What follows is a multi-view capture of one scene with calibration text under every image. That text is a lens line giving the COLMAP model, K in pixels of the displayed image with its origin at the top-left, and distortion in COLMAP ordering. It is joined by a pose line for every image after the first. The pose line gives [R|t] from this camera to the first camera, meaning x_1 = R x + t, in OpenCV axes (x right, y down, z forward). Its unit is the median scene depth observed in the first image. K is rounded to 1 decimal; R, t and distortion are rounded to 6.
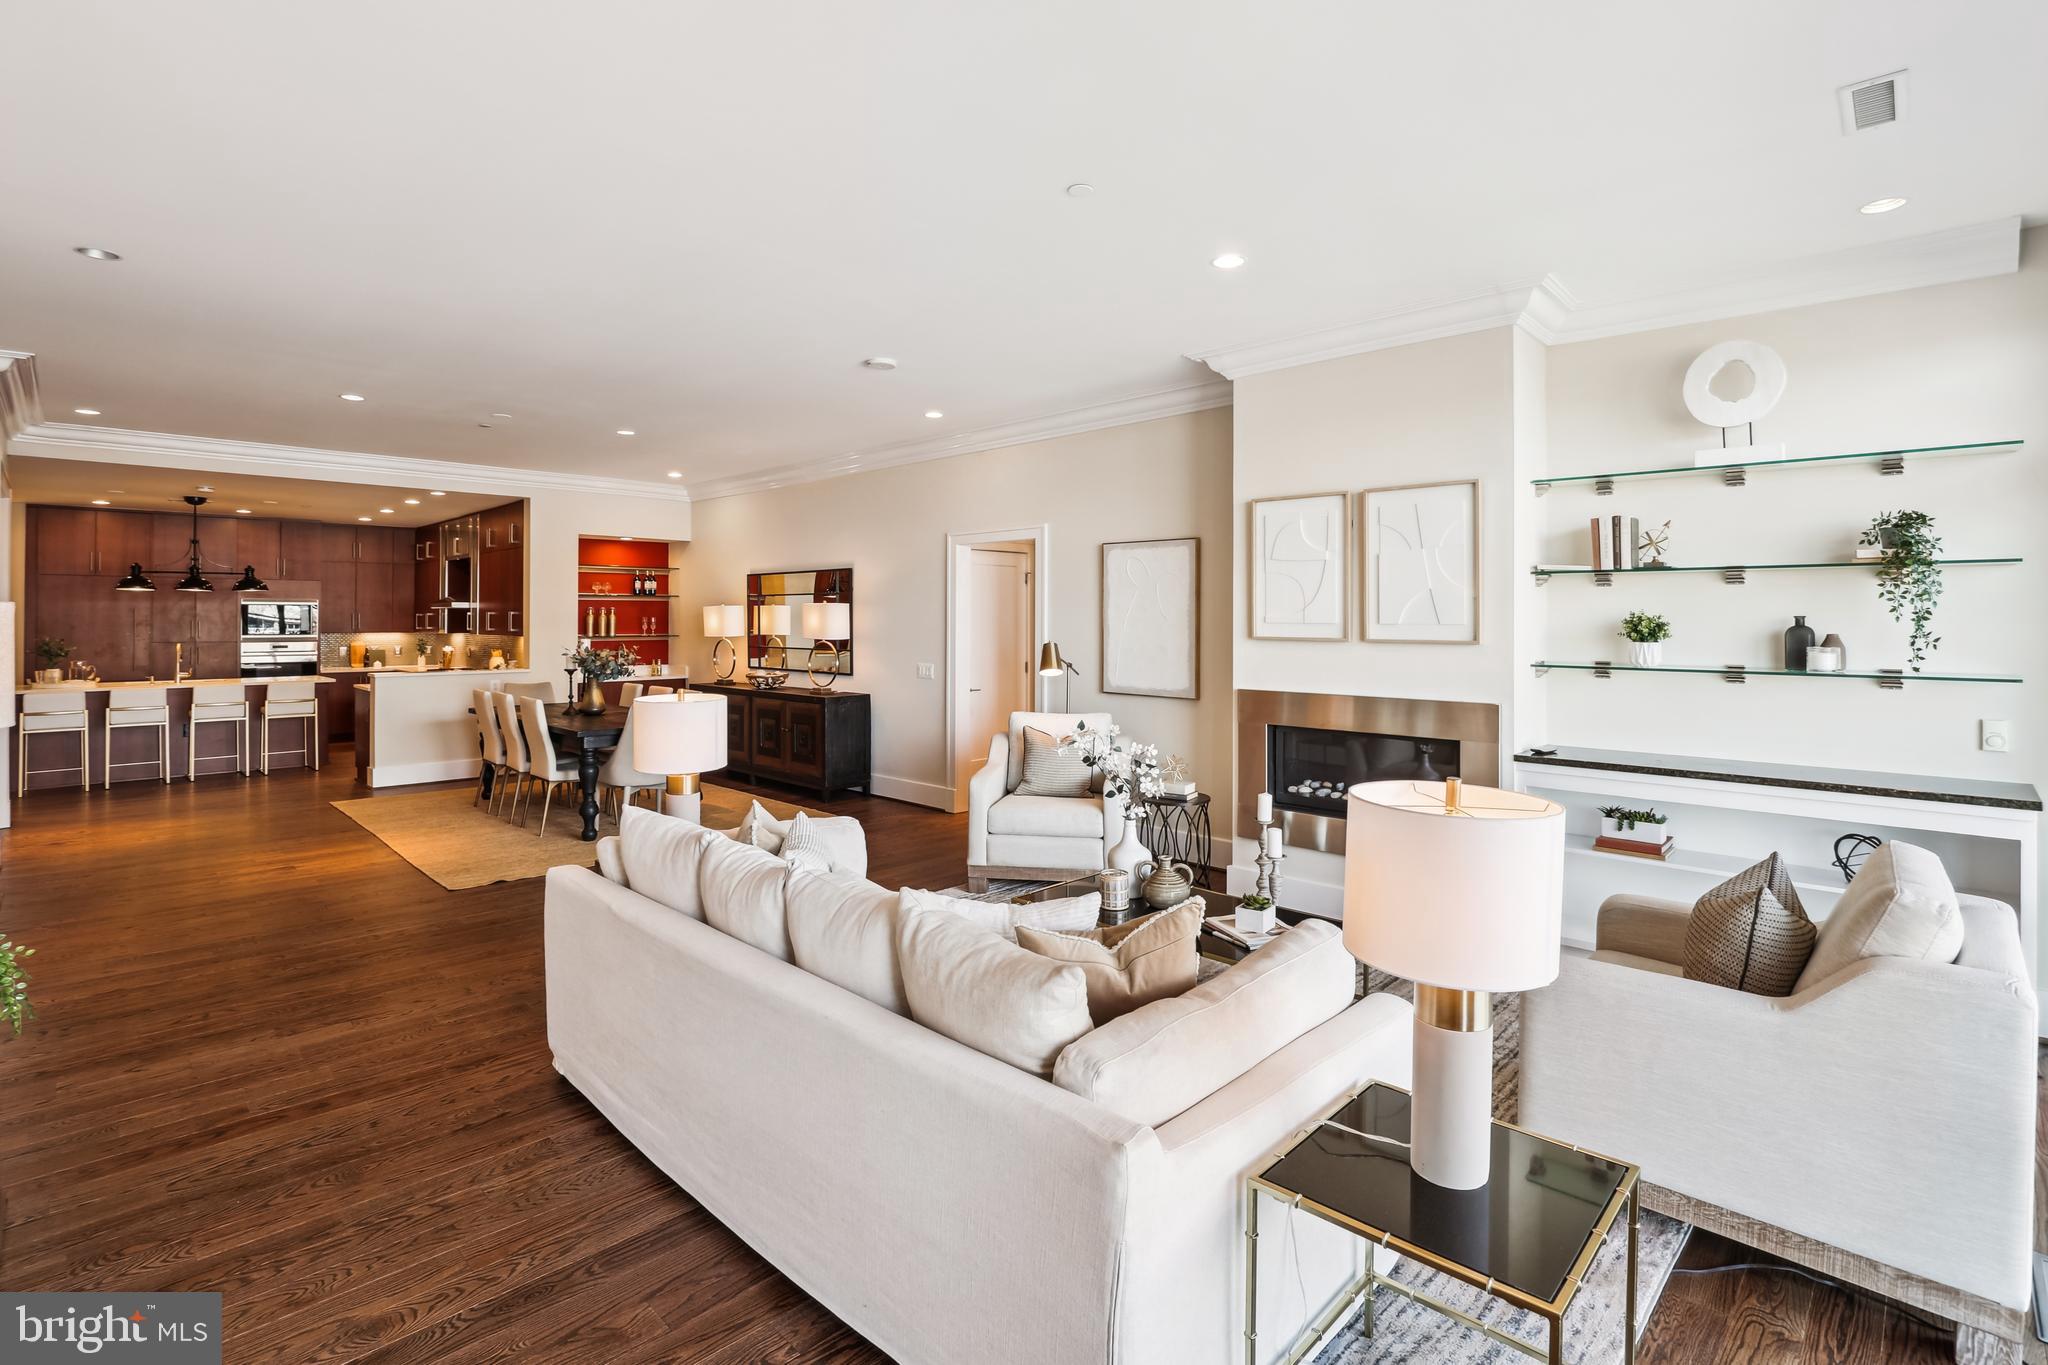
lens RADIAL K [[948.1, 0, 1041.4], [0, 948.1, 625.7], [0, 0, 1]] dist [-0.039459, 0.008068]
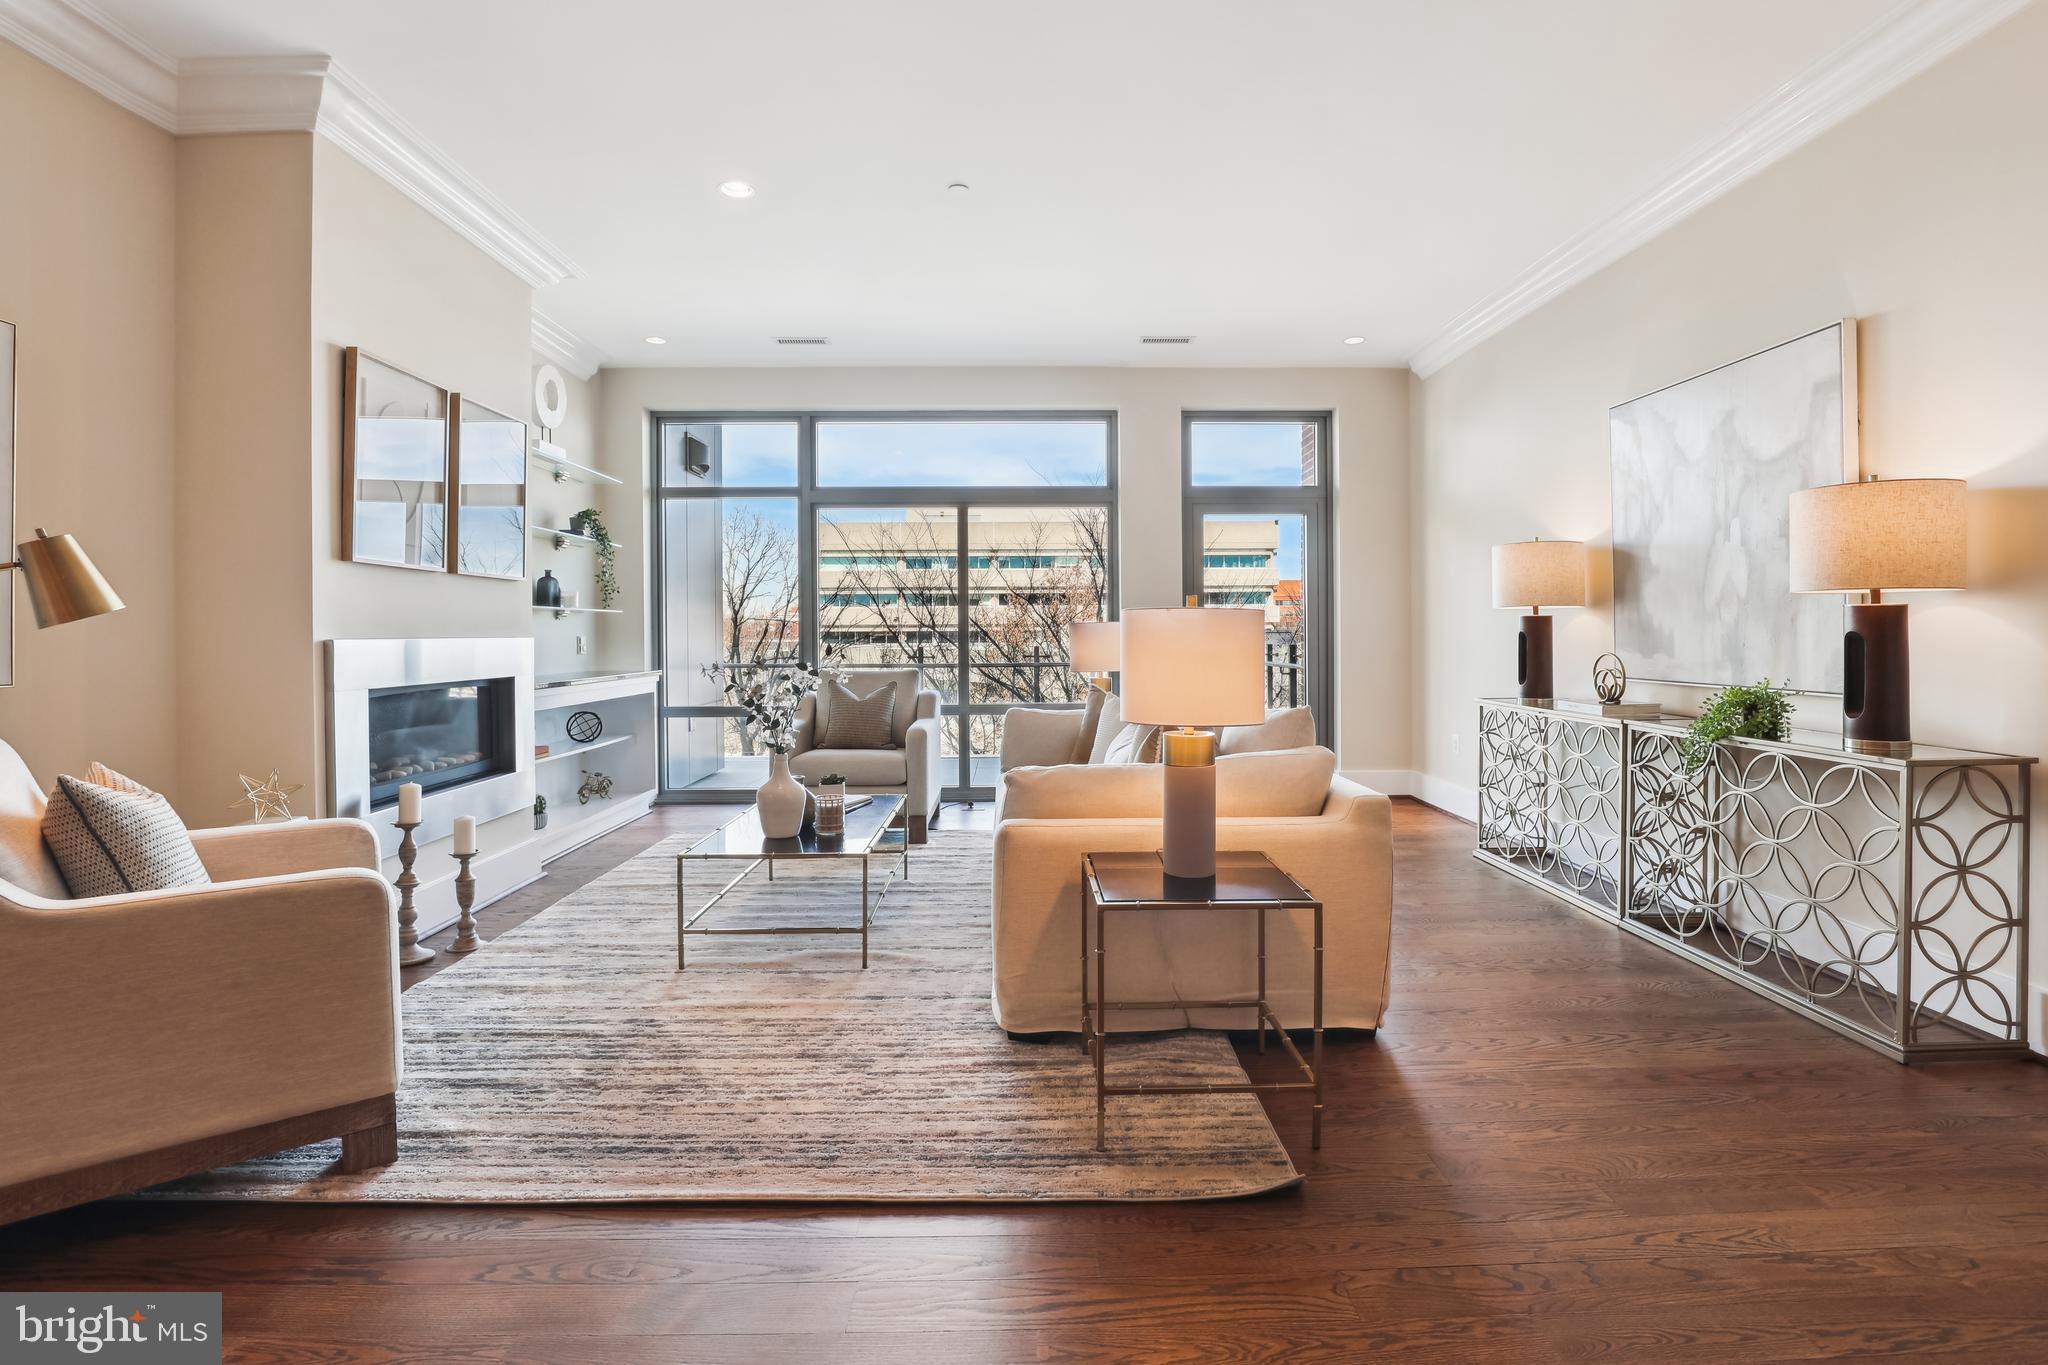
lens RADIAL K [[948.1, 0, 1021.6], [0, 948.1, 650.6], [0, 0, 1]] dist [-0.039459, 0.008068]
pose [[-0.703318, -0.009848, 0.710807, -0.470218], [0.012886, 0.999563, 0.026600, 0.054118], [-0.710758, 0.027868, -0.702884, 0.955788]]
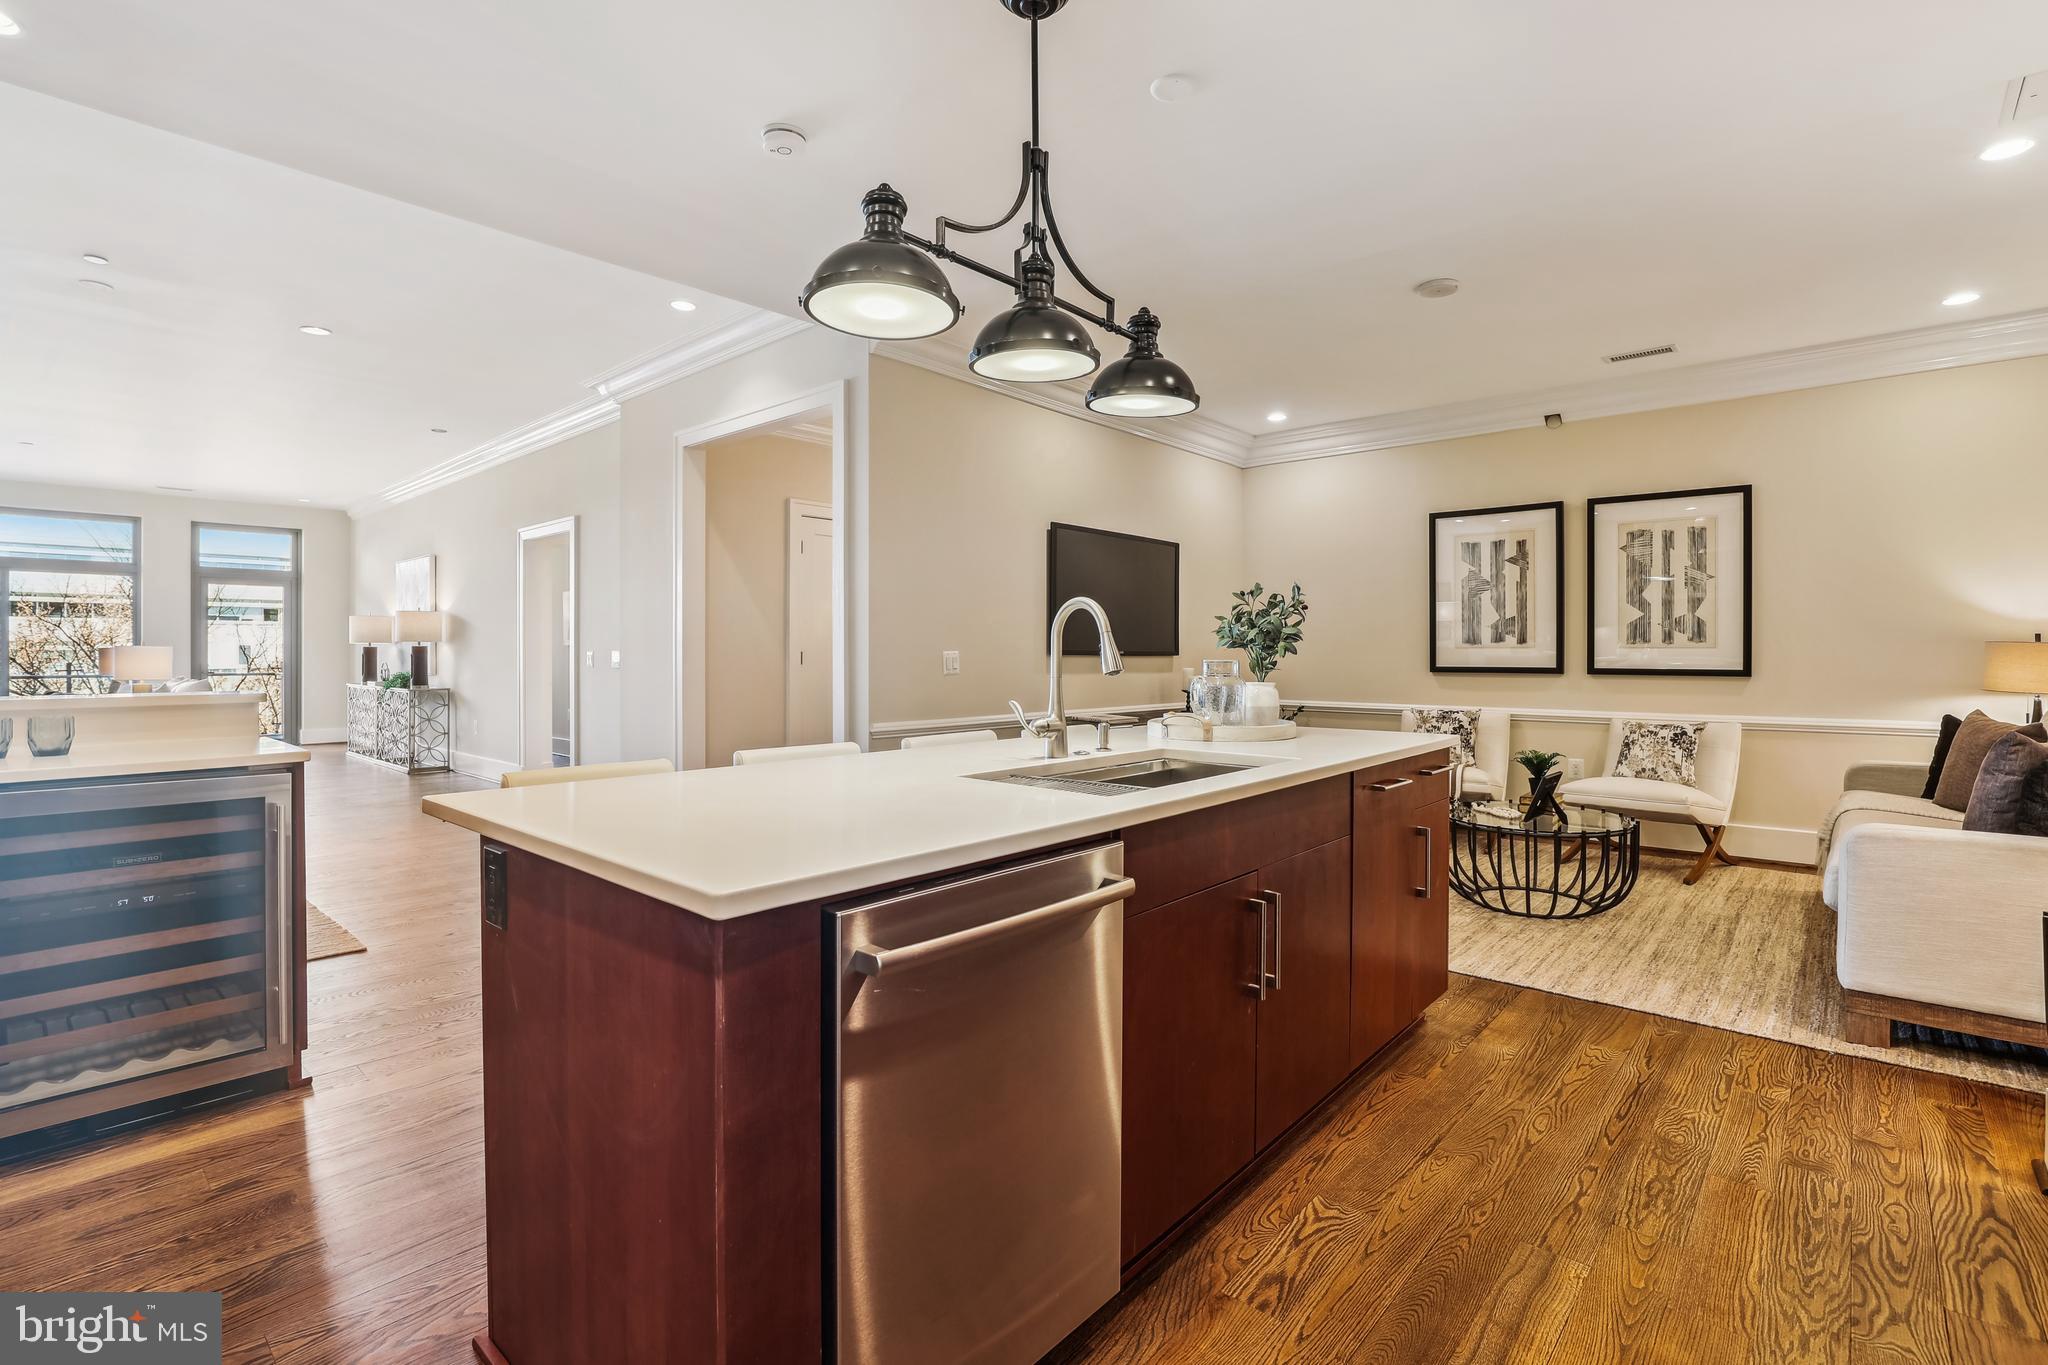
lens RADIAL K [[948.1, 0, 1035.3], [0, 948.1, 660.0], [0, 0, 1]] dist [-0.039459, 0.008068]
pose [[-0.999148, -0.000745, -0.041270, -1.397611], [-0.001411, 0.999869, 0.016113, 0.046430], [0.041253, 0.016157, -0.999018, 1.922421]]
